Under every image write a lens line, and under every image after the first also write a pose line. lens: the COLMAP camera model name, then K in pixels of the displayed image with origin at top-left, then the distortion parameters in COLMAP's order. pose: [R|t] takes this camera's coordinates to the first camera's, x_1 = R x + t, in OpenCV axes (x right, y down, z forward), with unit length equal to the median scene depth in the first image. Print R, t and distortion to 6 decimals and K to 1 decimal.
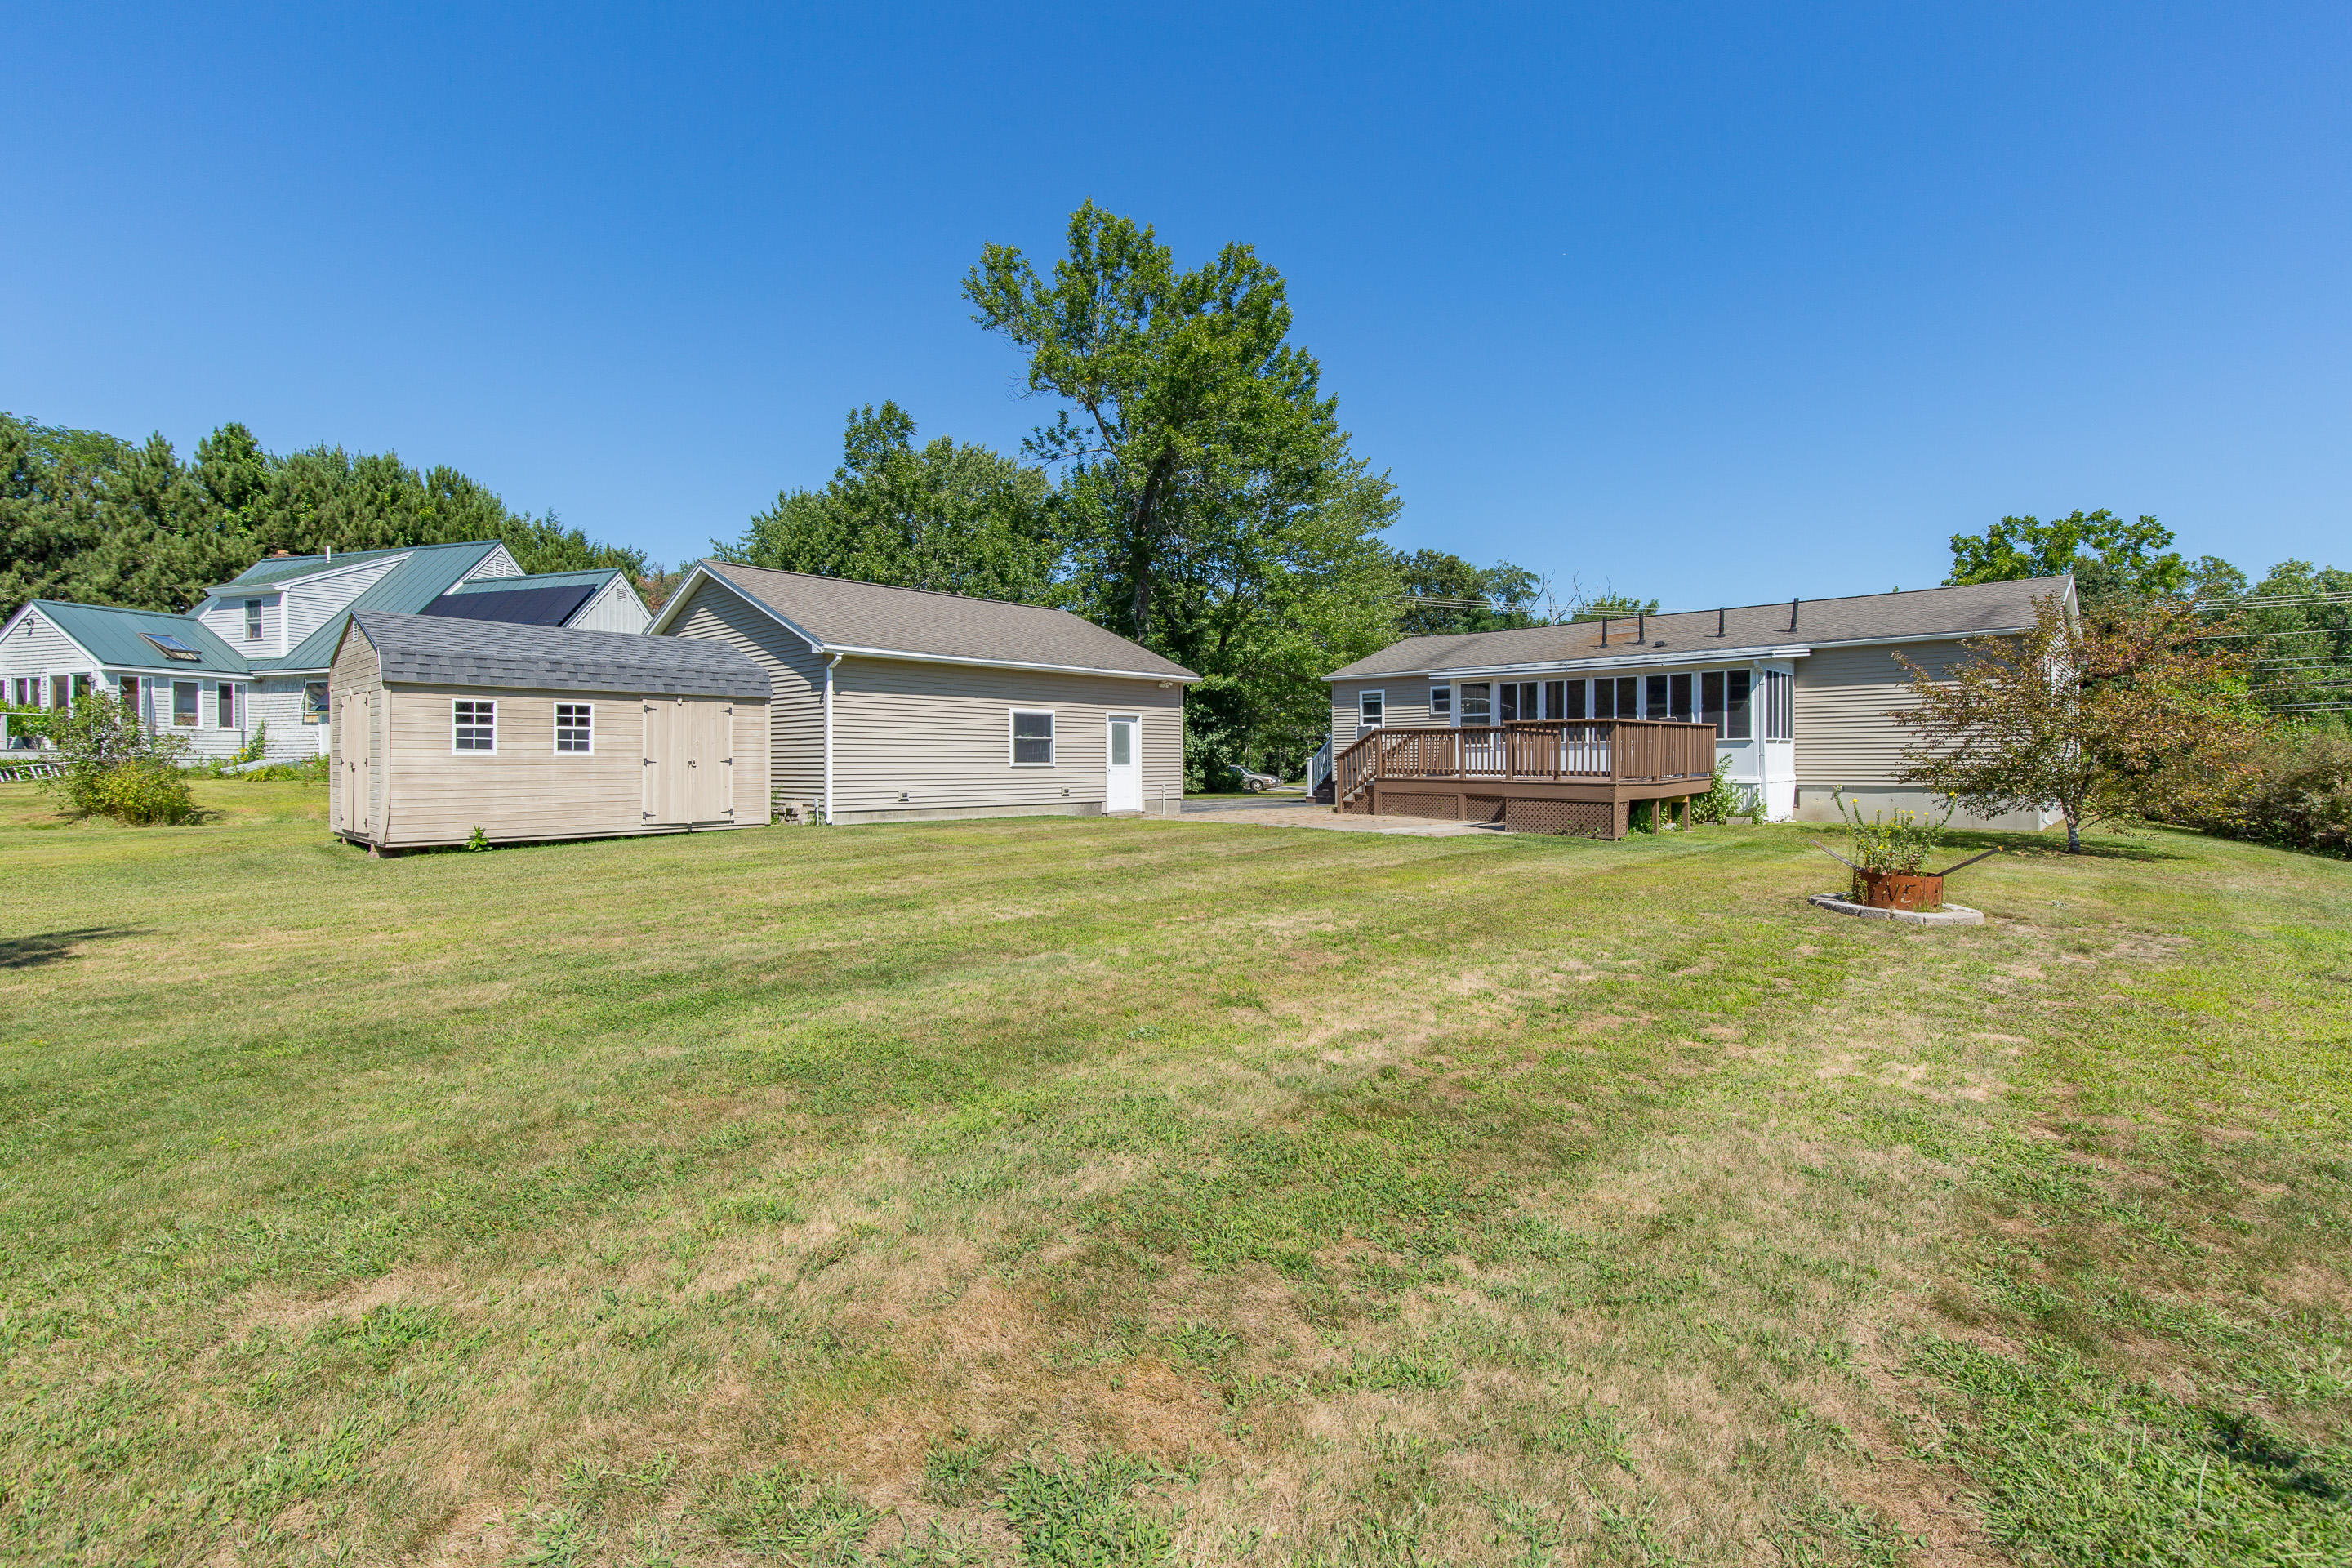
lens RADIAL K [[1055.0, 0, 1173.1], [0, 1055.0, 758.7], [0, 0, 1]] dist [0.003241, 0.000127]
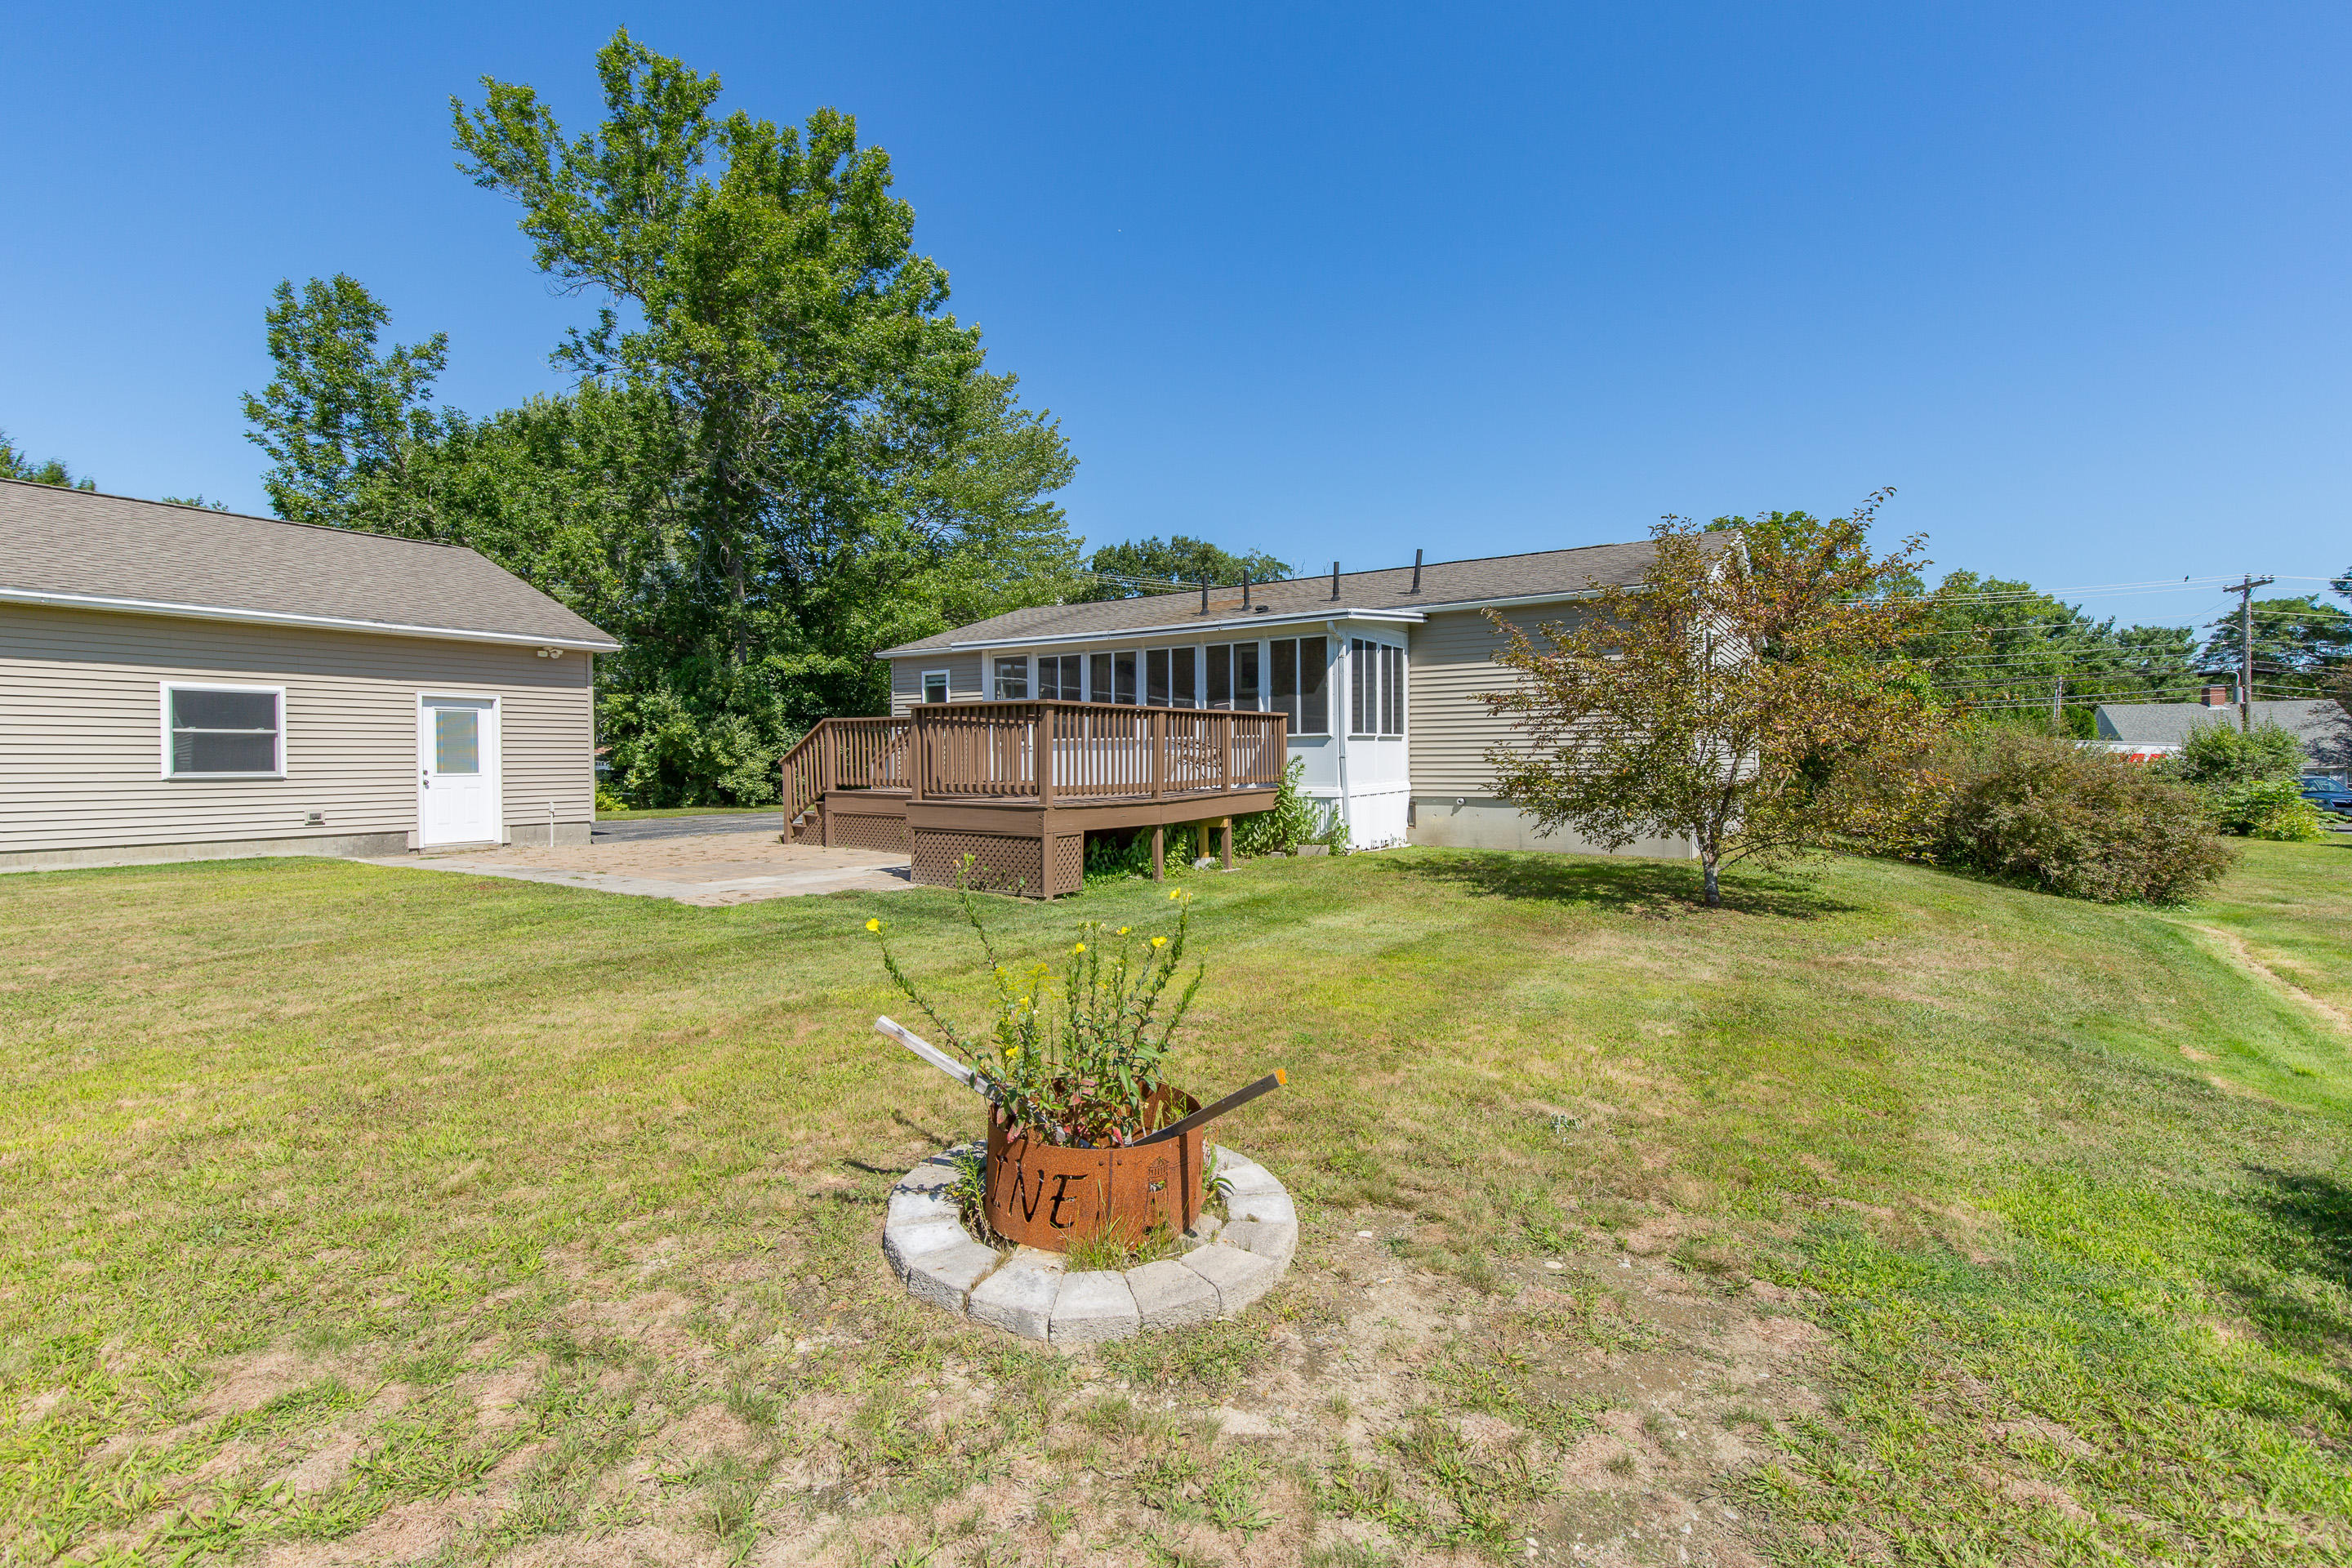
lens RADIAL K [[1063.5, 0, 1175.5], [0, 1063.5, 749.3], [0, 0, 1]] dist [0.001670, 0.000088]
pose [[0.984142, -0.001195, 0.177379, 0.289892], [0.002544, 0.999970, -0.007377, -0.003253], [-0.177364, 0.007711, 0.984115, 0.288912]]
